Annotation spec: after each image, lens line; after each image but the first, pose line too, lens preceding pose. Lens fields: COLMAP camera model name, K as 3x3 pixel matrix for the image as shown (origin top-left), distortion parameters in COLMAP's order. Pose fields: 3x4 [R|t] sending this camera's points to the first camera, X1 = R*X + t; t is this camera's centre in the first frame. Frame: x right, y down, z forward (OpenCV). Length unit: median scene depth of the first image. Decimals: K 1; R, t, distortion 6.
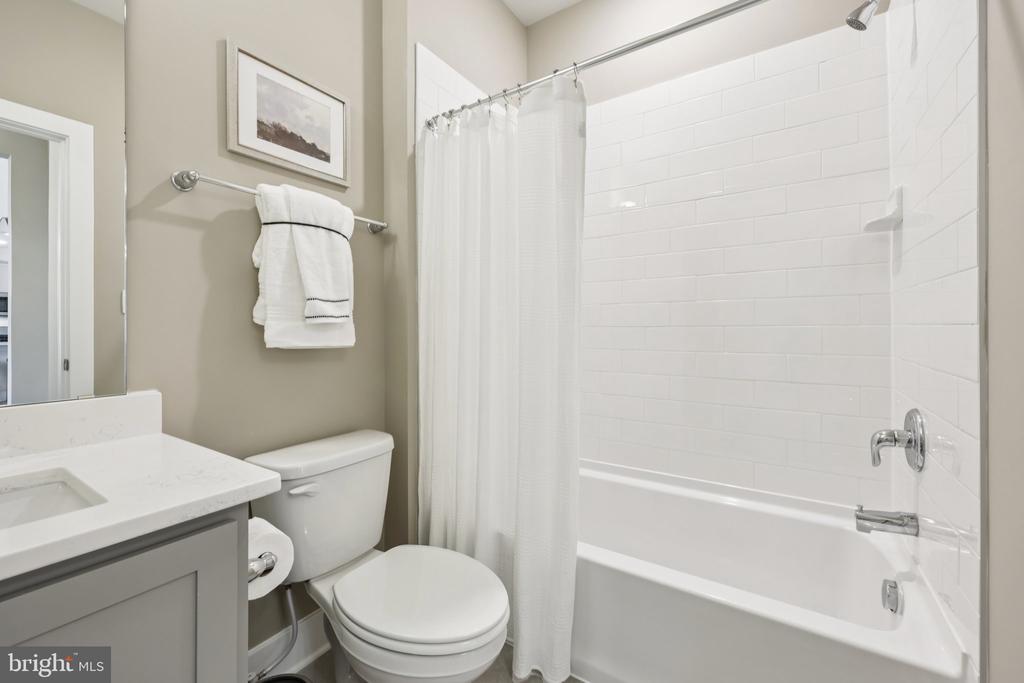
lens RADIAL K [[418.4, 0, 511.1], [0, 418.4, 334.4], [0, 0, 1]] dist [-0.000595, 0.000163]
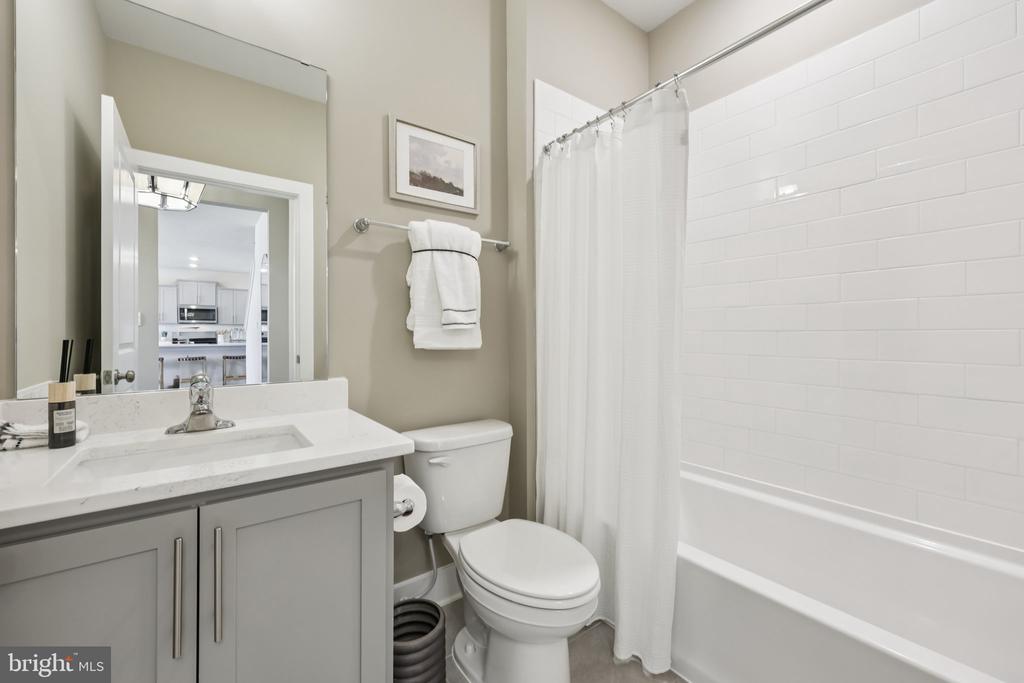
lens RADIAL K [[418.6, 0, 512.0], [0, 418.6, 341.5], [0, 0, 1]] dist [0.000304, -0.000011]
pose [[0.939469, 0.006702, -0.342567, 0.124742], [-0.003642, 0.999948, 0.009575, -0.002465], [0.342614, -0.007748, 0.939444, -0.098766]]
